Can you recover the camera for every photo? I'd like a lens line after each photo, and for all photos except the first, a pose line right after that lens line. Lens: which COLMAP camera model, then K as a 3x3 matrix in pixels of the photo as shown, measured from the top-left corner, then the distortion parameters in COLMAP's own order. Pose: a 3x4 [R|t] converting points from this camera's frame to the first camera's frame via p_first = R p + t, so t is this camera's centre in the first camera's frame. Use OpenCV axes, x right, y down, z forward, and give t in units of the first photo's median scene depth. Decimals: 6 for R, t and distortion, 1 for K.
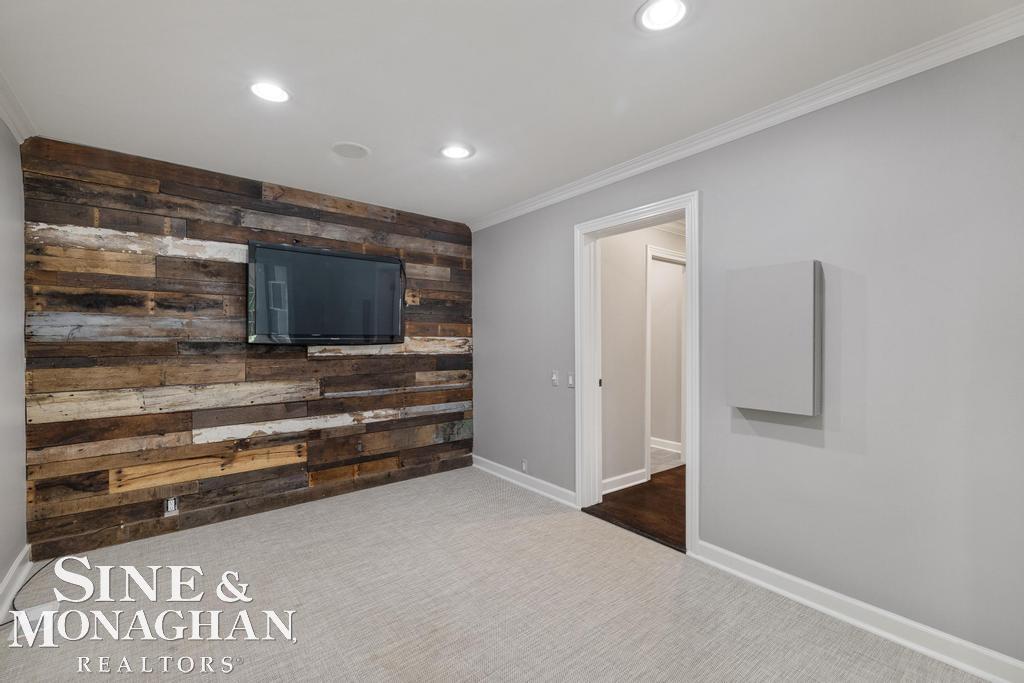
lens RADIAL K [[438.1, 0, 507.5], [0, 438.1, 341.4], [0, 0, 1]] dist [0.001607, 0.000324]
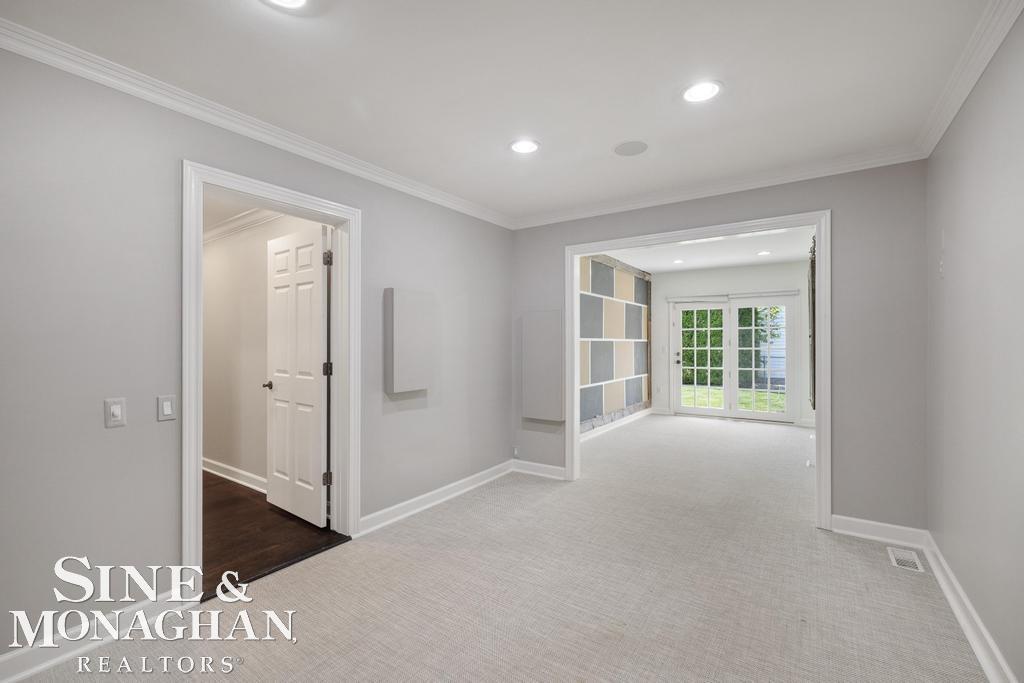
lens RADIAL K [[438.1, 0, 509.5], [0, 438.1, 341.2], [0, 0, 1]] dist [0.001607, 0.000324]
pose [[-0.299086, -0.000768, 0.954226, -0.767290], [-0.000776, 1.000000, 0.000561, -0.004958], [-0.954226, -0.000573, -0.299086, 0.983799]]
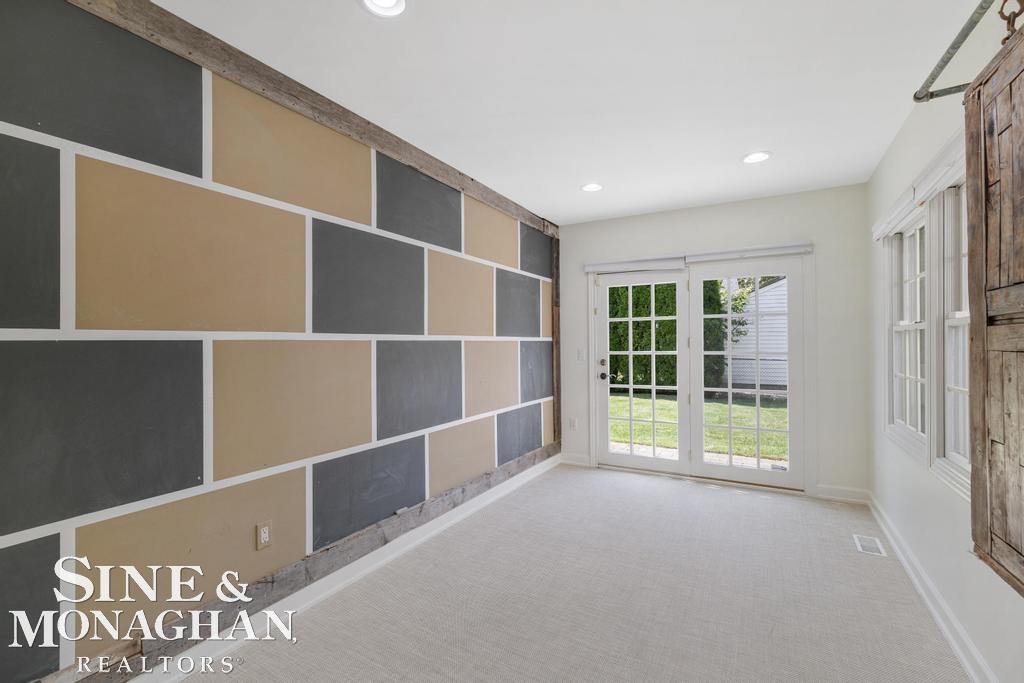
lens RADIAL K [[438.1, 0, 509.5], [0, 438.1, 340.6], [0, 0, 1]] dist [0.001607, 0.000324]
pose [[-0.372955, 0.002157, 0.927847, -0.521416], [0.004389, 0.999990, -0.000560, -0.004565], [-0.927839, 0.003863, -0.372960, 0.746129]]
